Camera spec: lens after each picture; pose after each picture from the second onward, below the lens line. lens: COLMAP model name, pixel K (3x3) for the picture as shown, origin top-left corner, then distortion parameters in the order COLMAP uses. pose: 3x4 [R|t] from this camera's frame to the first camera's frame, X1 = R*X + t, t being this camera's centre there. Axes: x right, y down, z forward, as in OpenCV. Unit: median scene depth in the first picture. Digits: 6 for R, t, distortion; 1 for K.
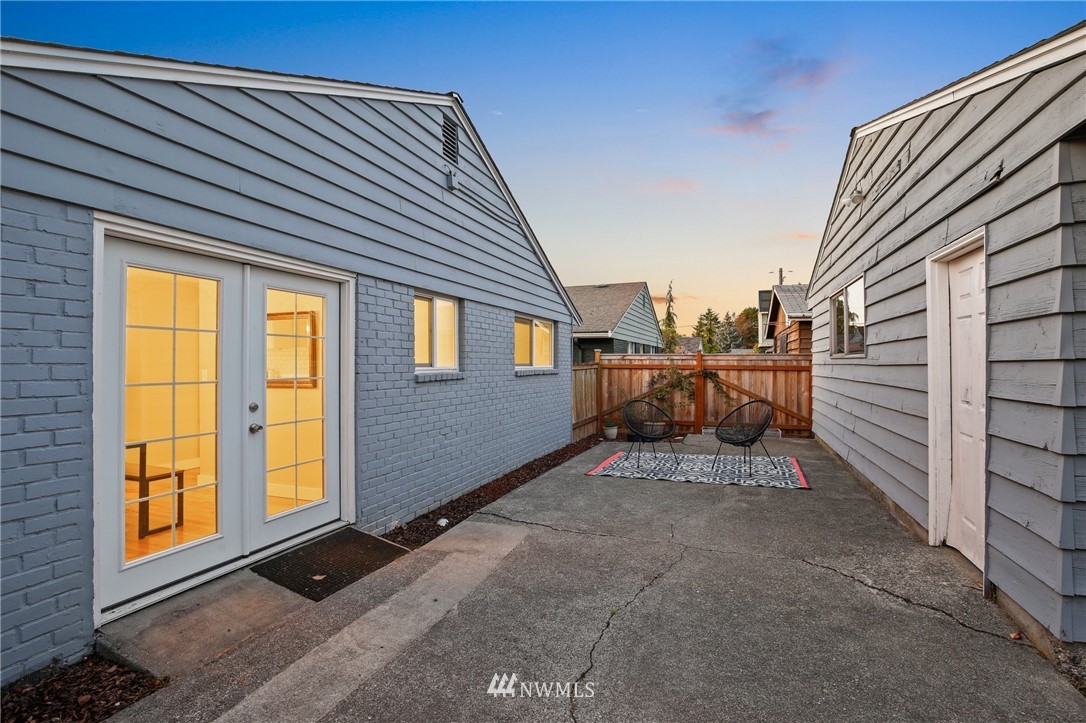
lens RADIAL K [[506.2, 0, 546.6], [0, 506.2, 356.3], [0, 0, 1]] dist [-0.030621, 0.001000]
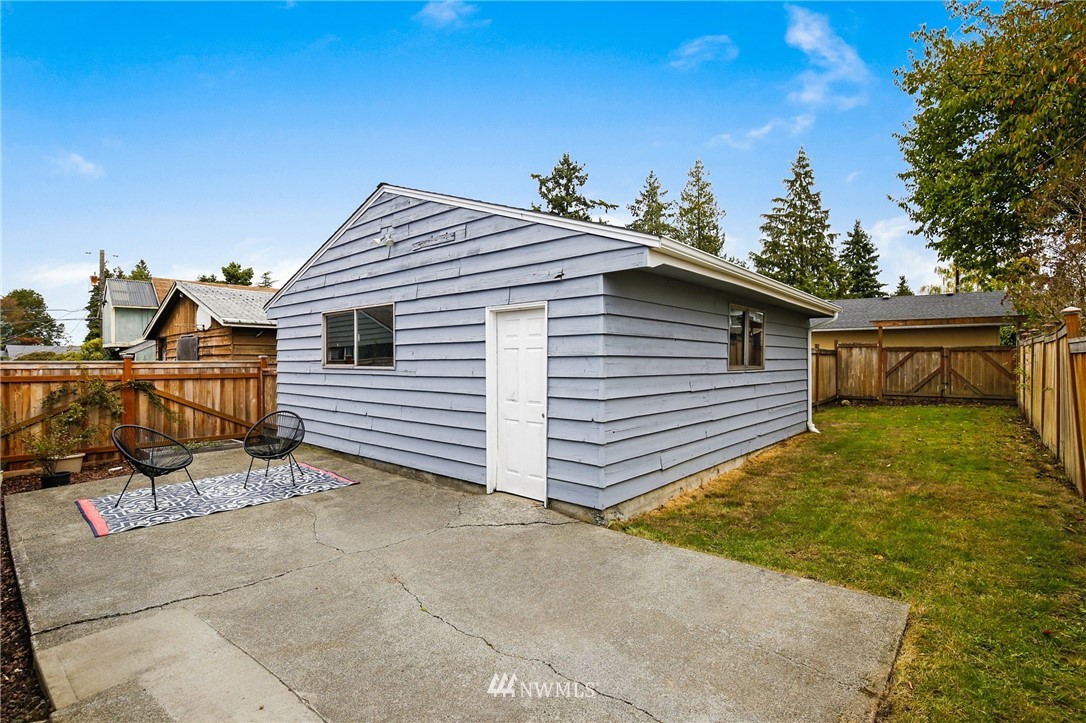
lens RADIAL K [[514.0, 0, 543.0], [0, 514.0, 361.5], [0, 0, 1]] dist [-0.021373, 0.000412]
pose [[0.352589, -0.004920, 0.935765, -0.515862], [-0.007166, 0.999943, 0.007957, -0.037175], [-0.935751, -0.009511, 0.352534, 0.210773]]
